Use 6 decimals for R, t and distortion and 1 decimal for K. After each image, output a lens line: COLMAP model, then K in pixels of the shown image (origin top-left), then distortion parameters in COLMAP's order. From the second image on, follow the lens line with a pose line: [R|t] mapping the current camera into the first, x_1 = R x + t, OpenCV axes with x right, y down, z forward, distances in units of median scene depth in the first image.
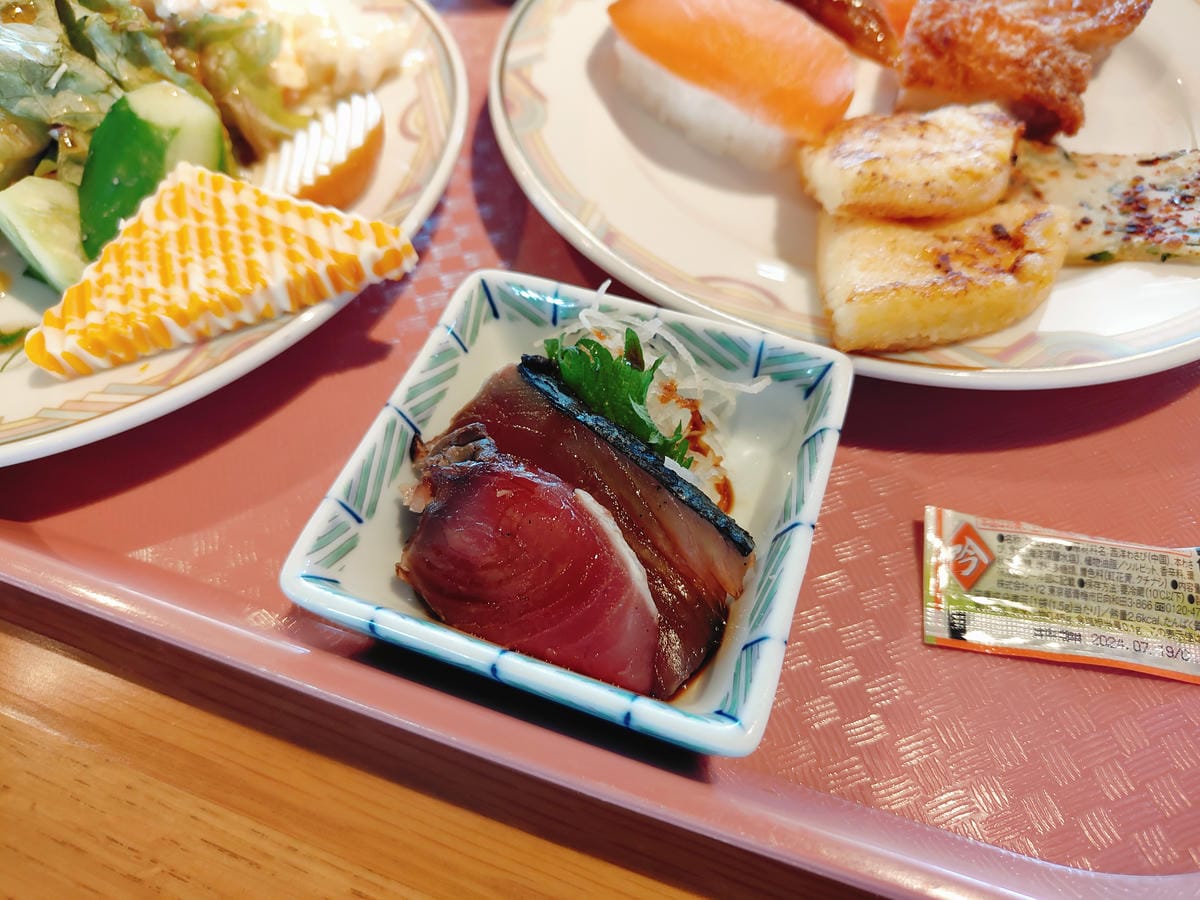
lens RADIAL K [[852.9, 0, 600.0], [0, 852.9, 450.0], [0, 0, 1]] dist [-0.026614, 0.001756]
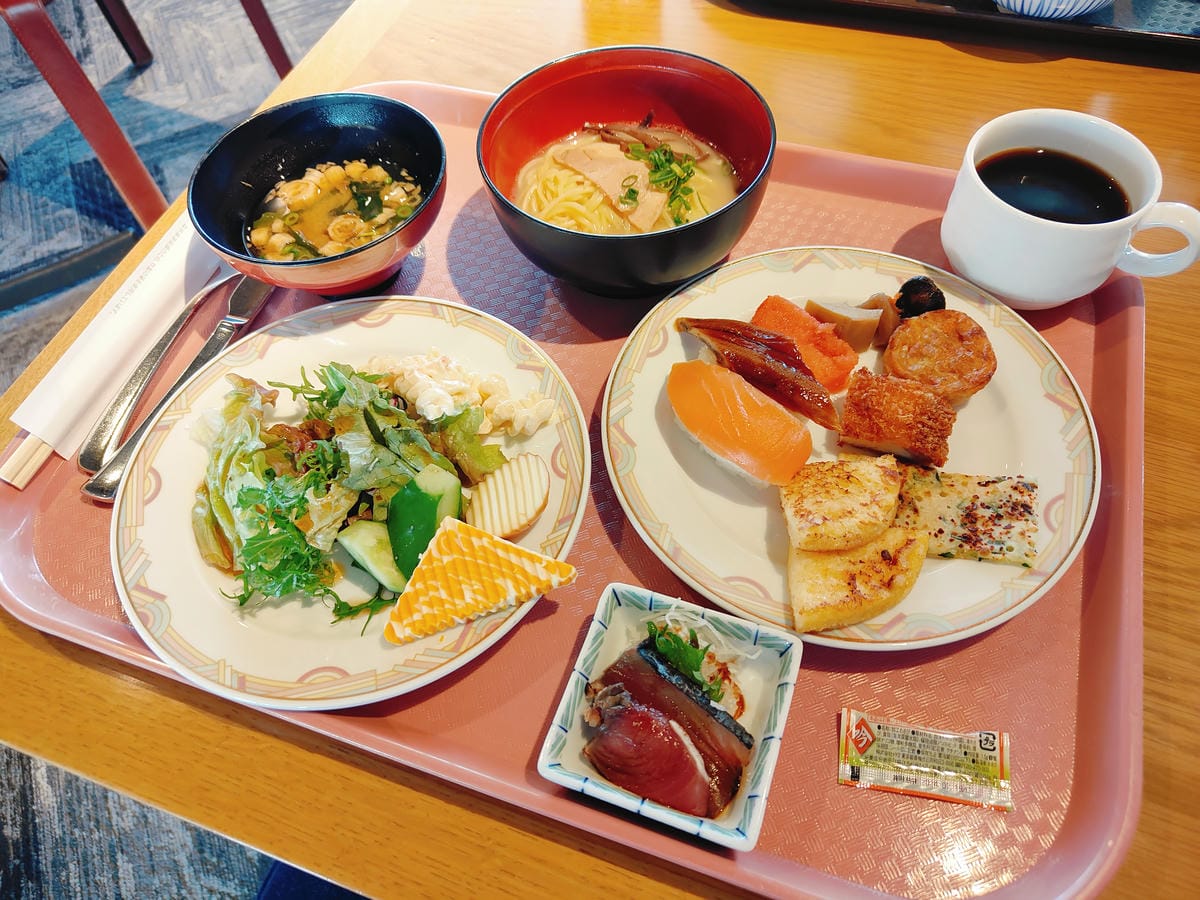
lens RADIAL K [[828.0, 0, 600.0], [0, 828.0, 450.0], [0, 0, 1]] dist [-0.005291, 0.001498]
pose [[0.999257, -0.019944, -0.032967, -0.098803], [0.021224, 0.999017, 0.038928, -0.586712], [0.032158, -0.039599, 0.998698, -0.865324]]
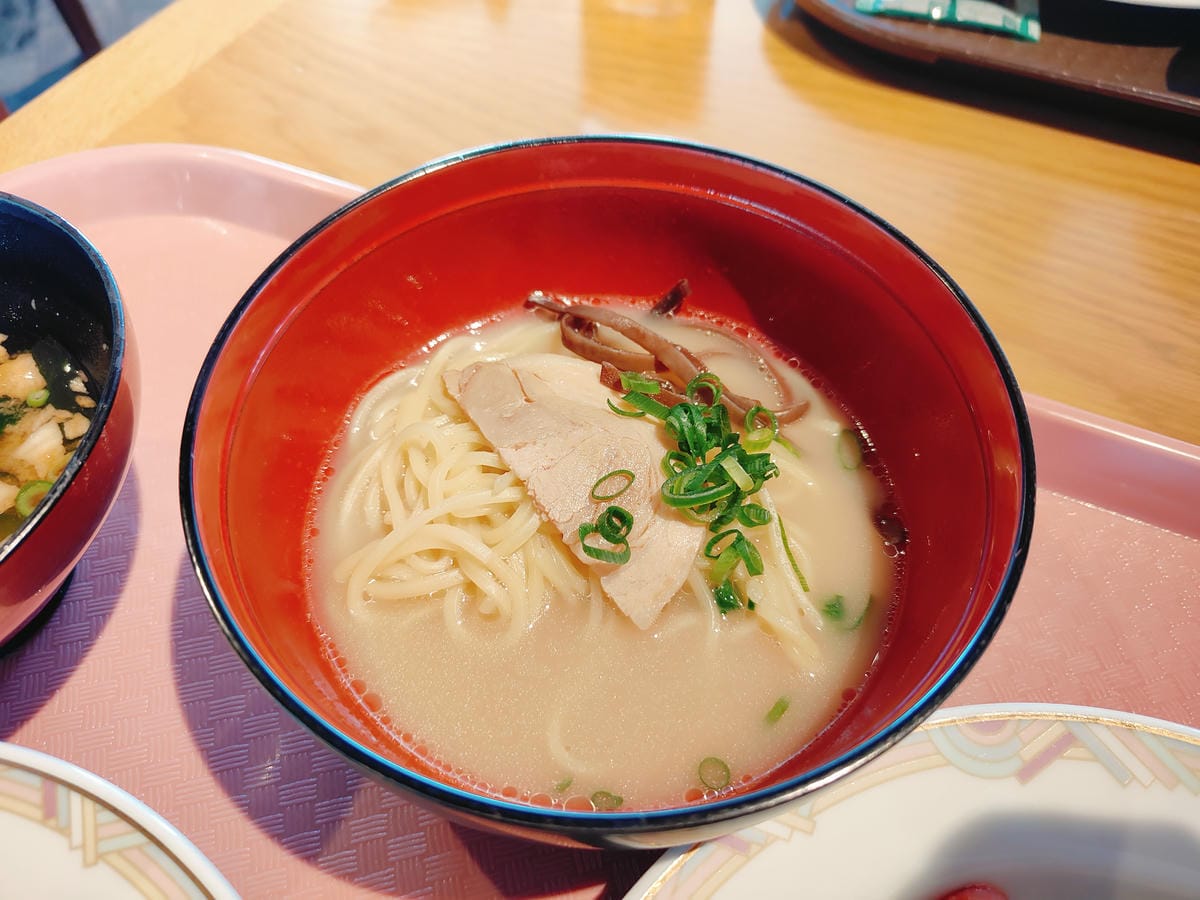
lens RADIAL K [[852.9, 0, 600.0], [0, 852.9, 450.0], [0, 0, 1]] dist [-0.026614, 0.001756]
pose [[0.996767, 0.077281, -0.021987, -0.072320], [-0.077366, 0.996998, -0.003019, -1.320714], [0.021688, 0.004710, 0.999754, 0.634002]]
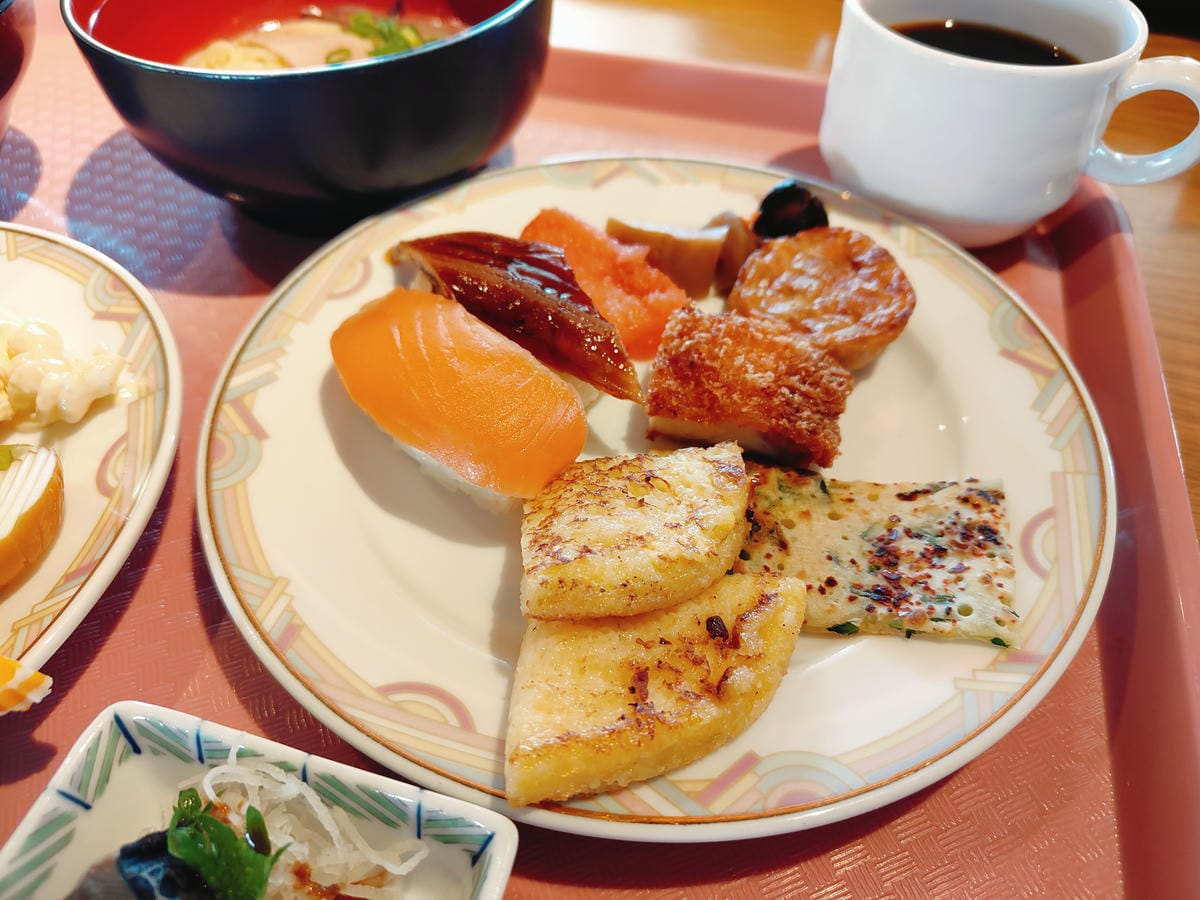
lens RADIAL K [[852.9, 0, 600.0], [0, 852.9, 450.0], [0, 0, 1]] dist [-0.026614, 0.001756]
pose [[0.998427, -0.027353, 0.048950, 0.317271], [0.032771, 0.992994, -0.113533, -0.351656], [-0.045501, 0.114958, 0.992328, 0.092134]]
